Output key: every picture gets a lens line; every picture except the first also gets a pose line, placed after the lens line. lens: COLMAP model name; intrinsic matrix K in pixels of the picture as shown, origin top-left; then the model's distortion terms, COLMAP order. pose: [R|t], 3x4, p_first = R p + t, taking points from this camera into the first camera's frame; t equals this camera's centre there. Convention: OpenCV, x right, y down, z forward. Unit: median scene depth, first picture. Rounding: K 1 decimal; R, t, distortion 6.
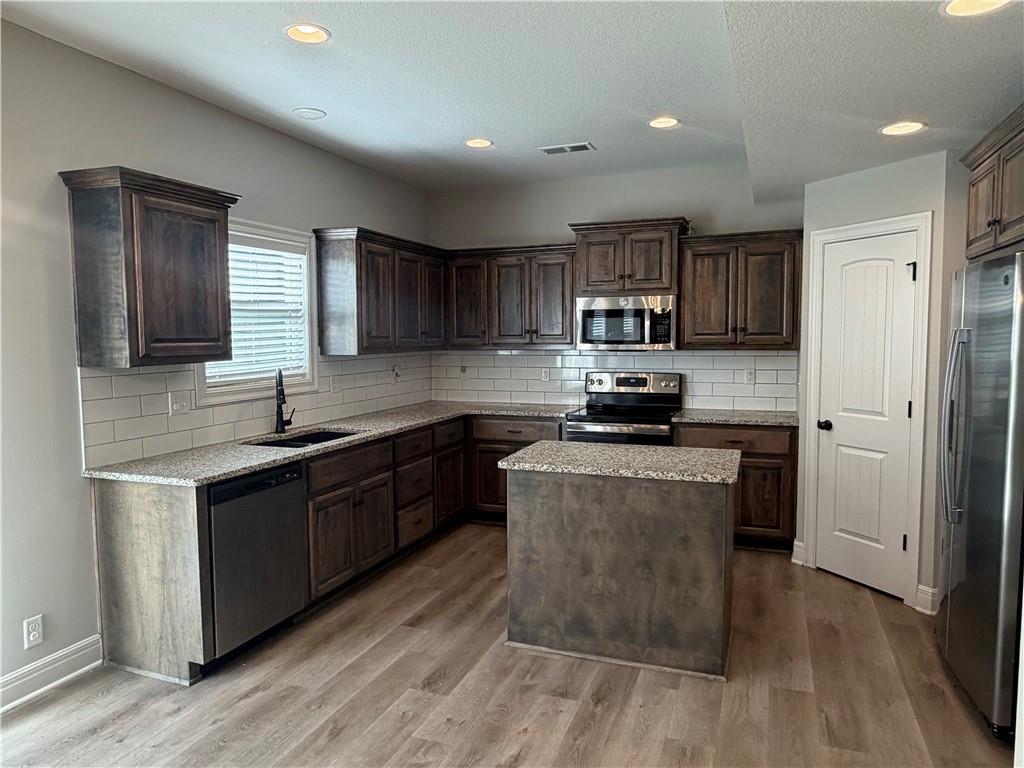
lens RADIAL K [[708.1, 0, 512.0], [0, 708.1, 384.0], [0, 0, 1]] dist [-0.005818, 0.001486]
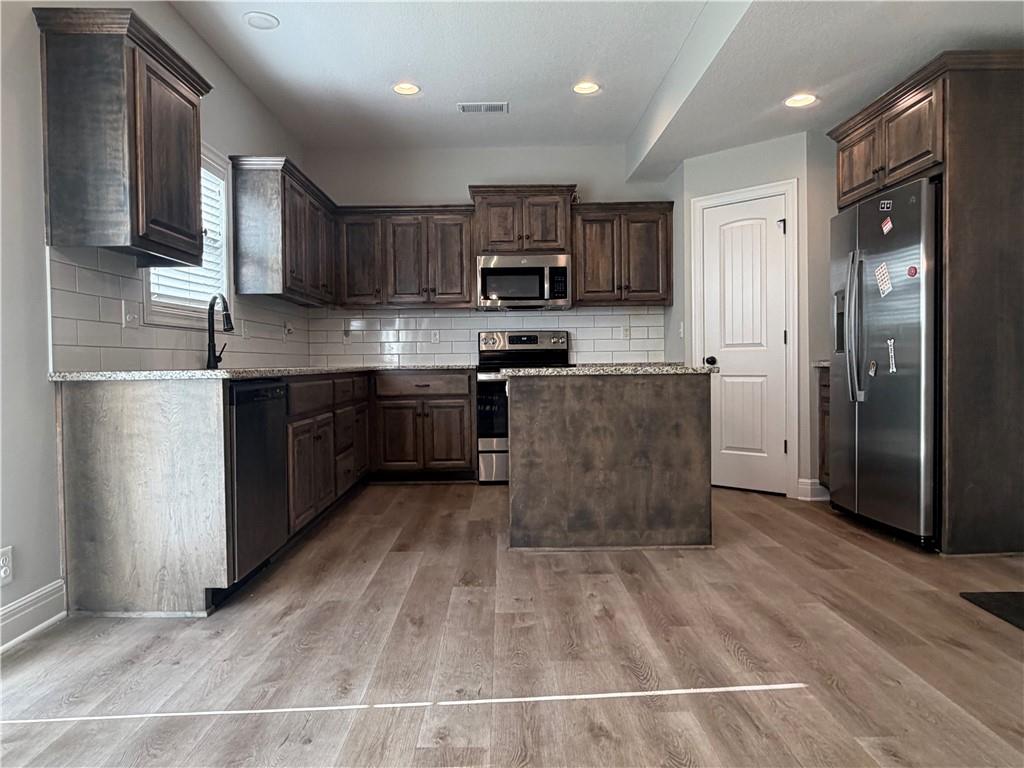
lens RADIAL K [[708.1, 0, 512.0], [0, 708.1, 384.0], [0, 0, 1]] dist [-0.005818, 0.001486]
pose [[0.926812, -0.014815, 0.375234, -0.404713], [0.035075, 0.998268, -0.047222, 0.185650], [-0.373885, 0.056927, 0.925726, 0.042861]]
